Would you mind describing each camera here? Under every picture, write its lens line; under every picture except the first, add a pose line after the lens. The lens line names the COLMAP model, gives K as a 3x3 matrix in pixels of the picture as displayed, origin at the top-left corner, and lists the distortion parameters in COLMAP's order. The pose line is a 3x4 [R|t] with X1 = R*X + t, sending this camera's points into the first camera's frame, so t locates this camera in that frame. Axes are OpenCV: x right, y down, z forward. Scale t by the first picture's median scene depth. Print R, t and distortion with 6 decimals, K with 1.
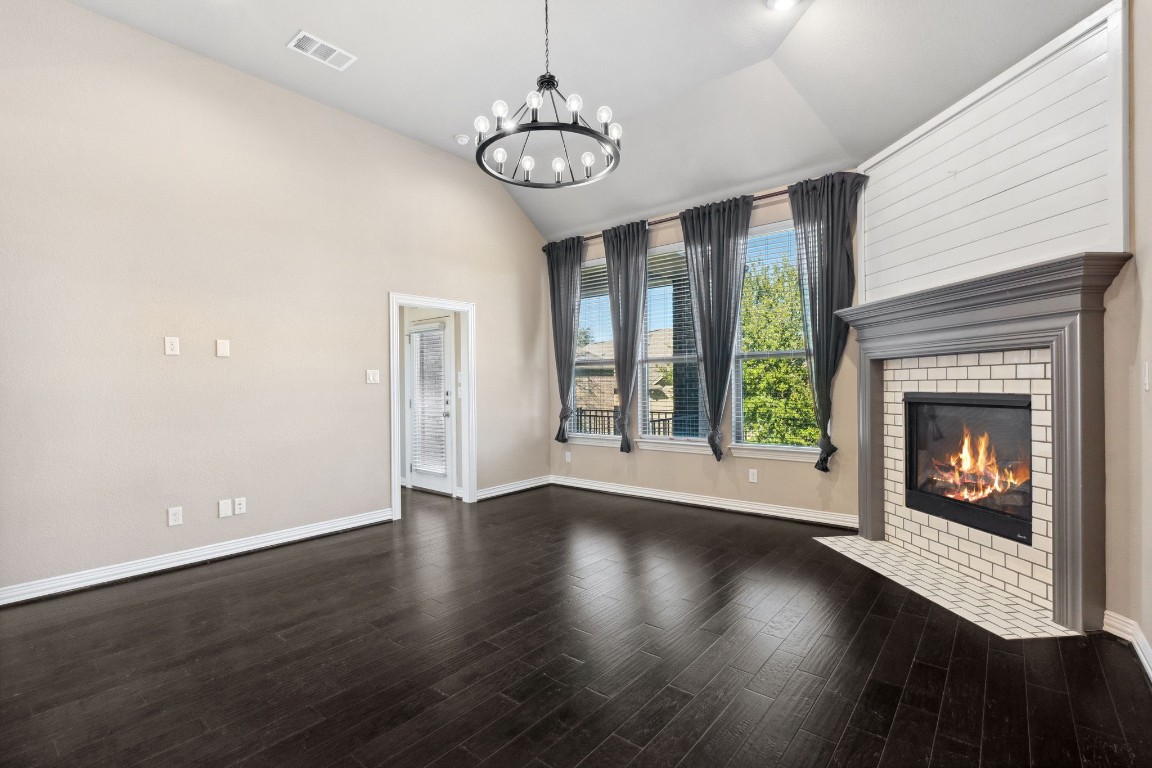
lens RADIAL K [[521.0, 0, 576.0], [0, 521.0, 384.0], [0, 0, 1]] dist [-0.005410, 0.000457]
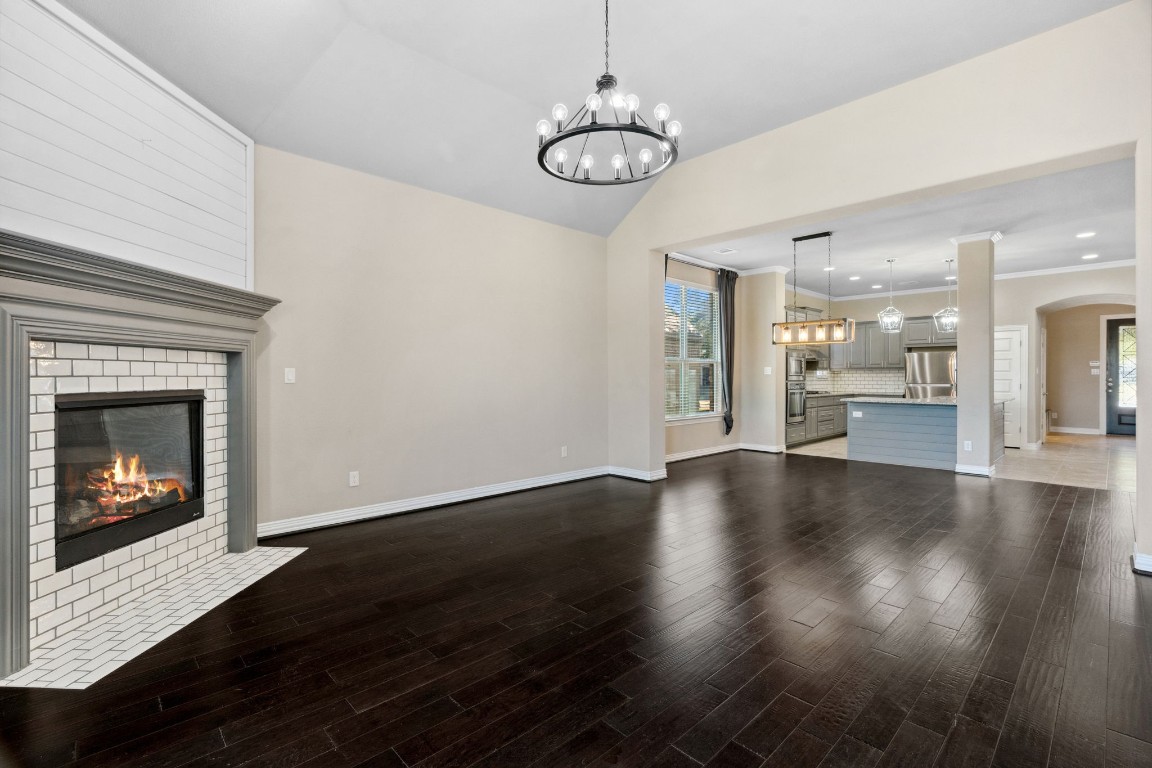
lens RADIAL K [[521.0, 0, 576.0], [0, 521.0, 384.0], [0, 0, 1]] dist [-0.005410, 0.000457]
pose [[-0.993301, 0.009680, 0.115152, -0.094493], [0.011094, 0.999871, 0.011646, 0.002920], [-0.115024, 0.012845, -0.993280, 1.813374]]
